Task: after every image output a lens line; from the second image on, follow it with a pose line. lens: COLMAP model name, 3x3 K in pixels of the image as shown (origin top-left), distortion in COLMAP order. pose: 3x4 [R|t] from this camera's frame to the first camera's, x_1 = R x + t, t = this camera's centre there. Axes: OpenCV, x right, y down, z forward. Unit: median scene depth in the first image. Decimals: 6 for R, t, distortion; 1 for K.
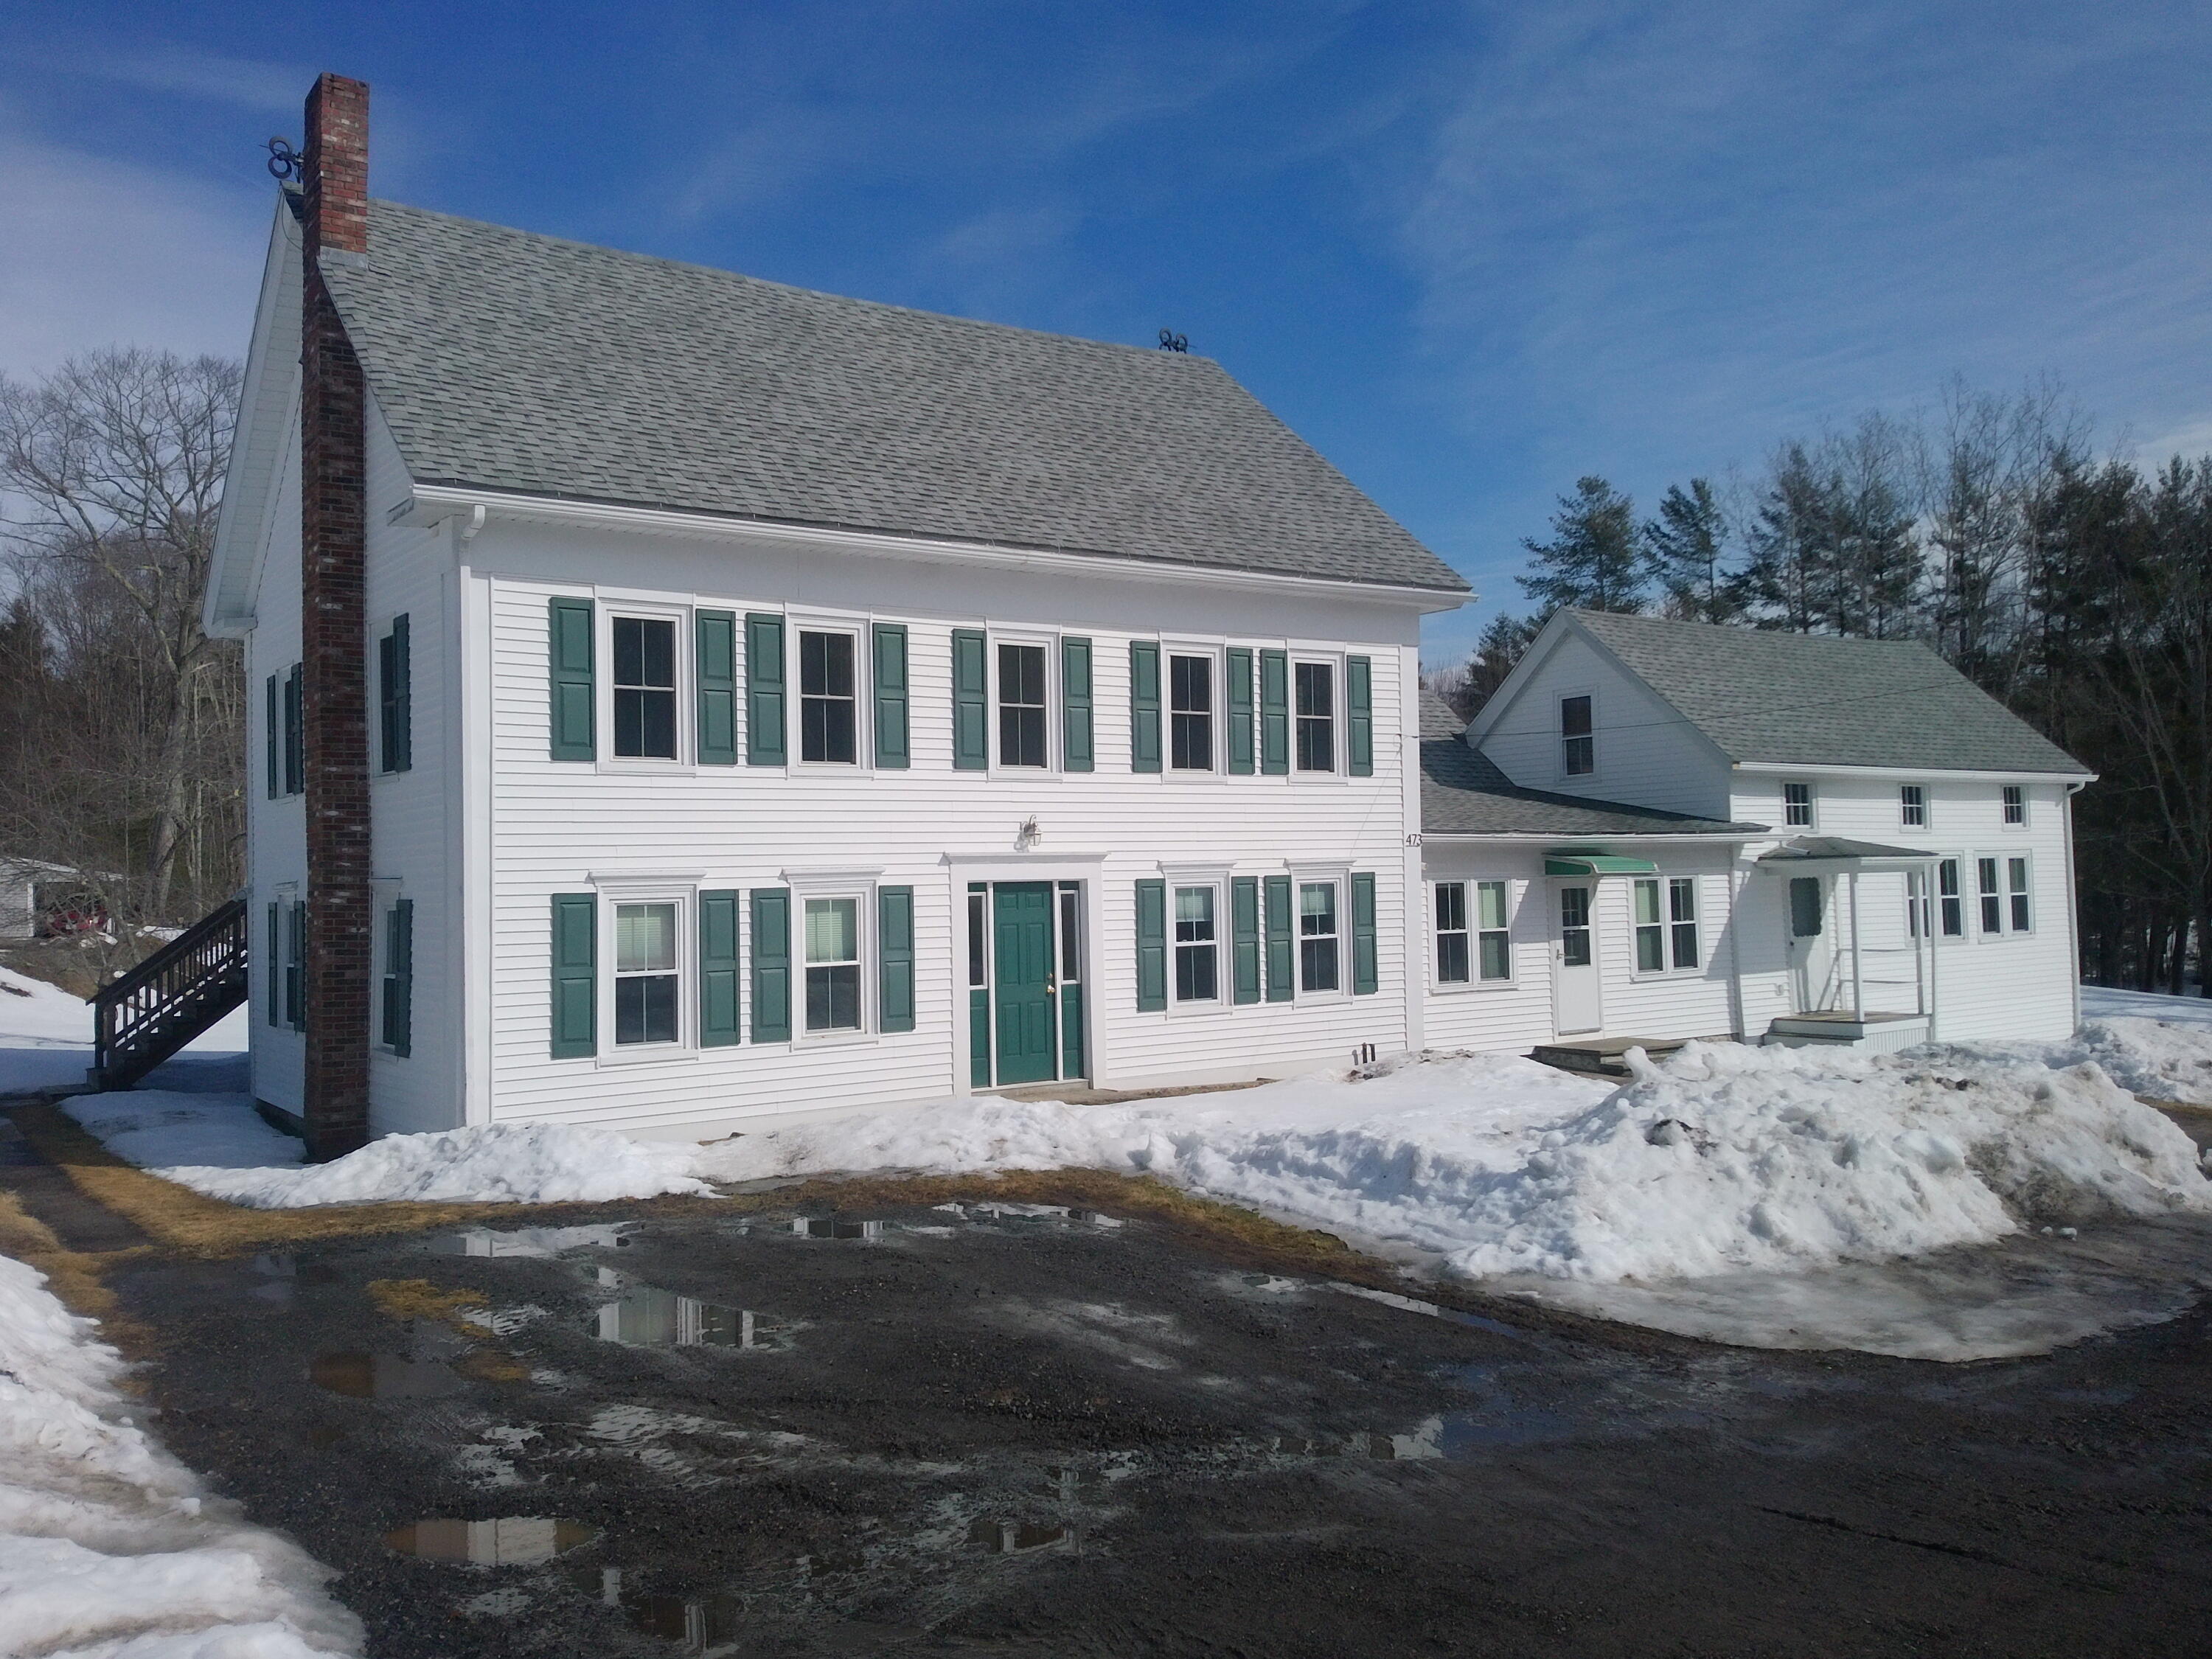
lens RADIAL K [[1788.1, 0, 1106.0], [0, 1788.1, 831.8], [0, 0, 1]] dist [0.124030, -0.257317]
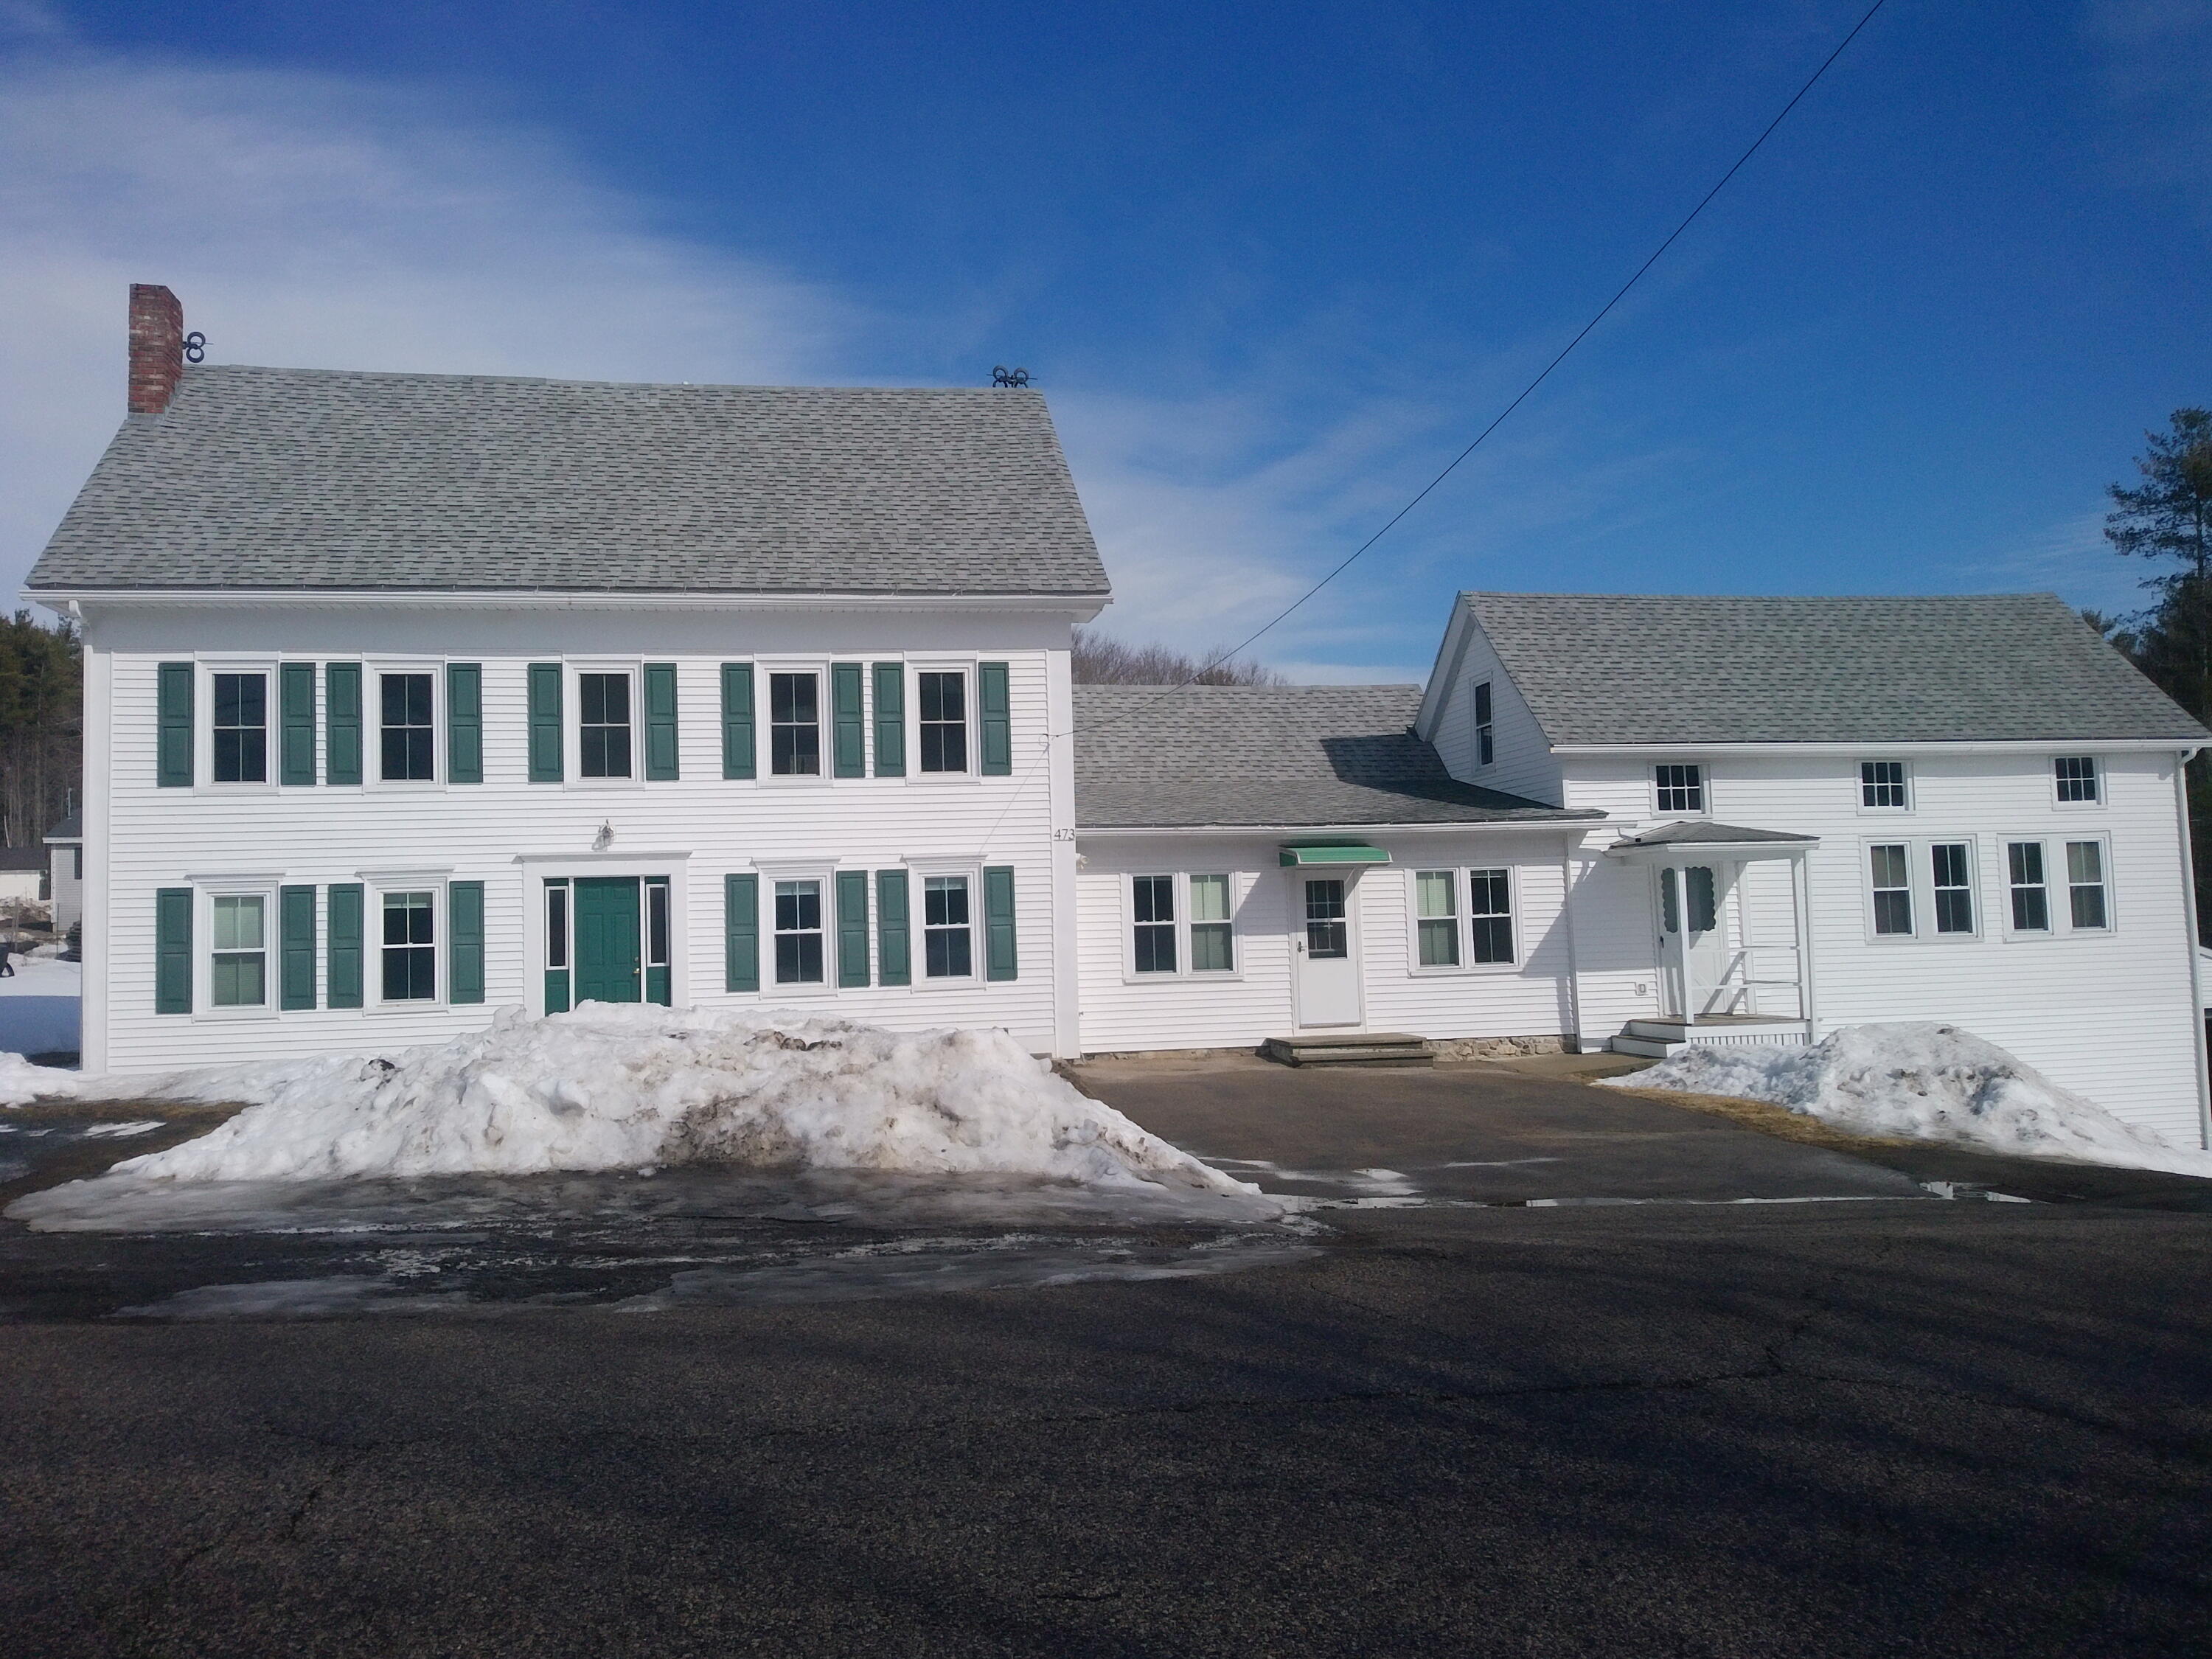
lens RADIAL K [[1788.1, 0, 1106.0], [0, 1788.1, 831.8], [0, 0, 1]] dist [0.124030, -0.257317]
pose [[0.910353, -0.031977, -0.412596, 0.673146], [0.022527, 0.999361, -0.027748, 0.035241], [0.413220, 0.015966, 0.910491, 0.066489]]
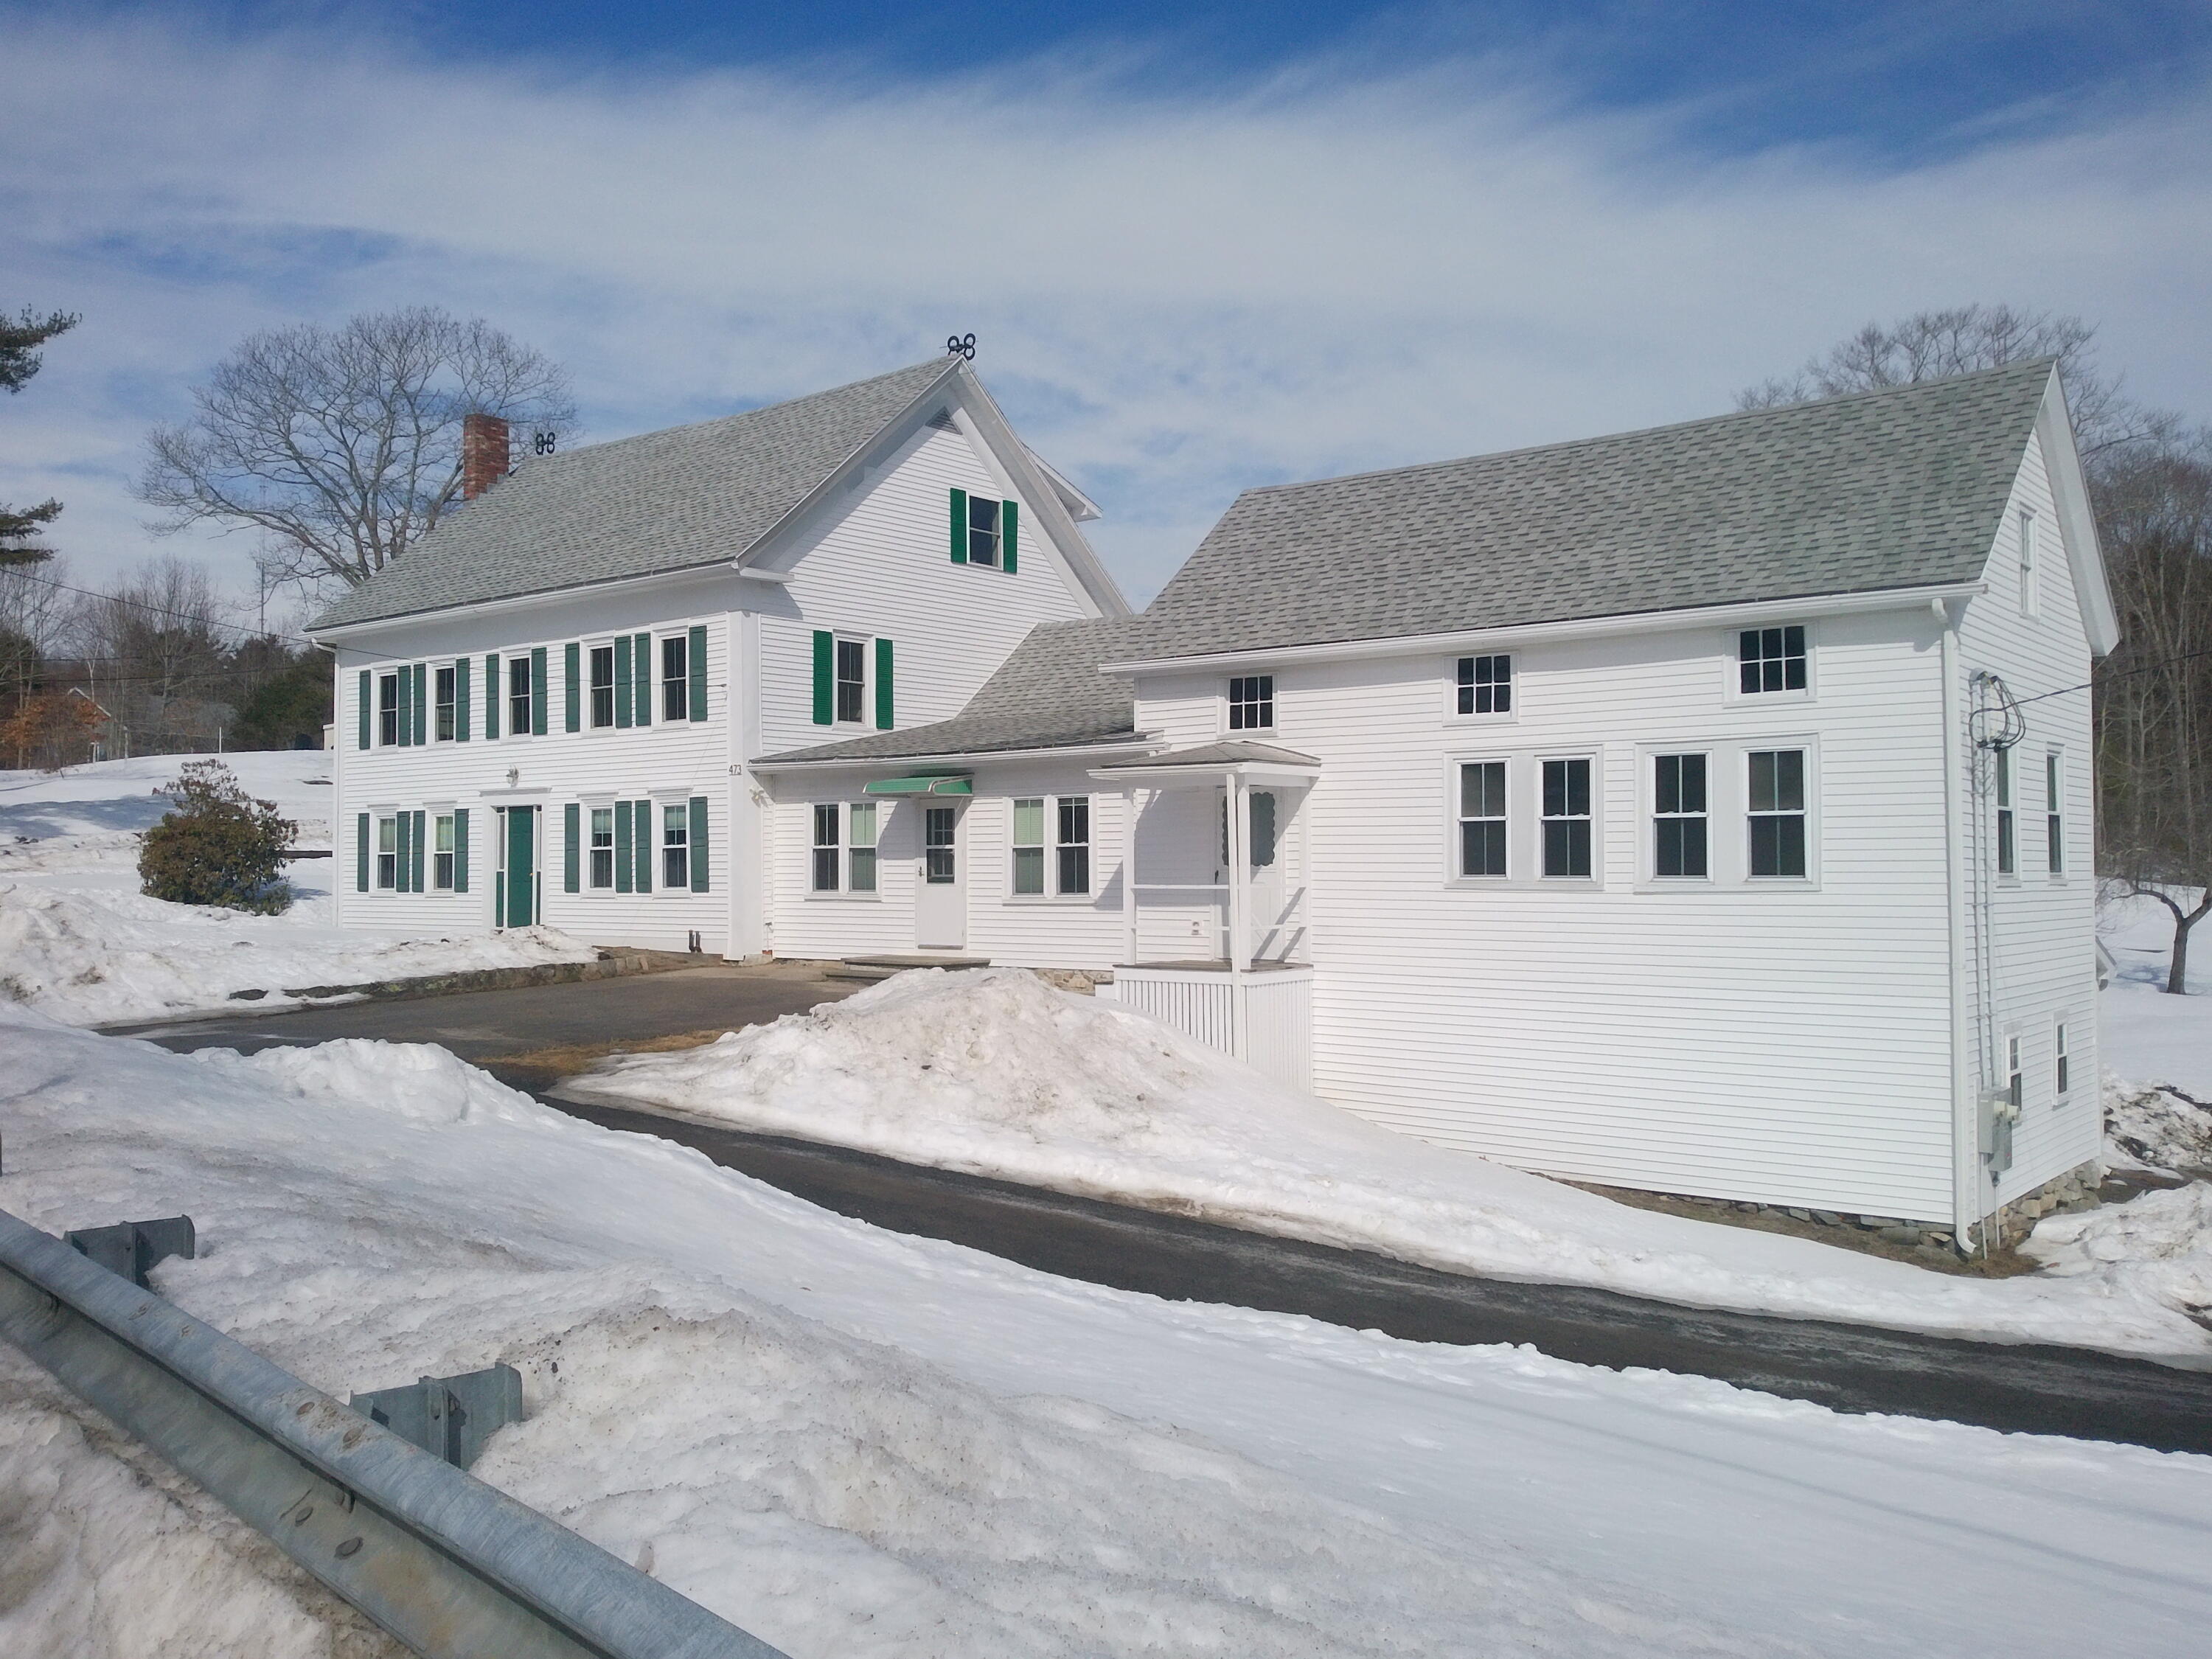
lens RADIAL K [[1821.2, 0, 1117.5], [0, 1821.2, 835.2], [0, 0, 1]] dist [0.131727, -0.273155]
pose [[0.274113, 0.002890, -0.961693, 1.558480], [0.024143, 0.999660, 0.009885, 0.046625], [0.961394, -0.025928, 0.273950, 0.979956]]
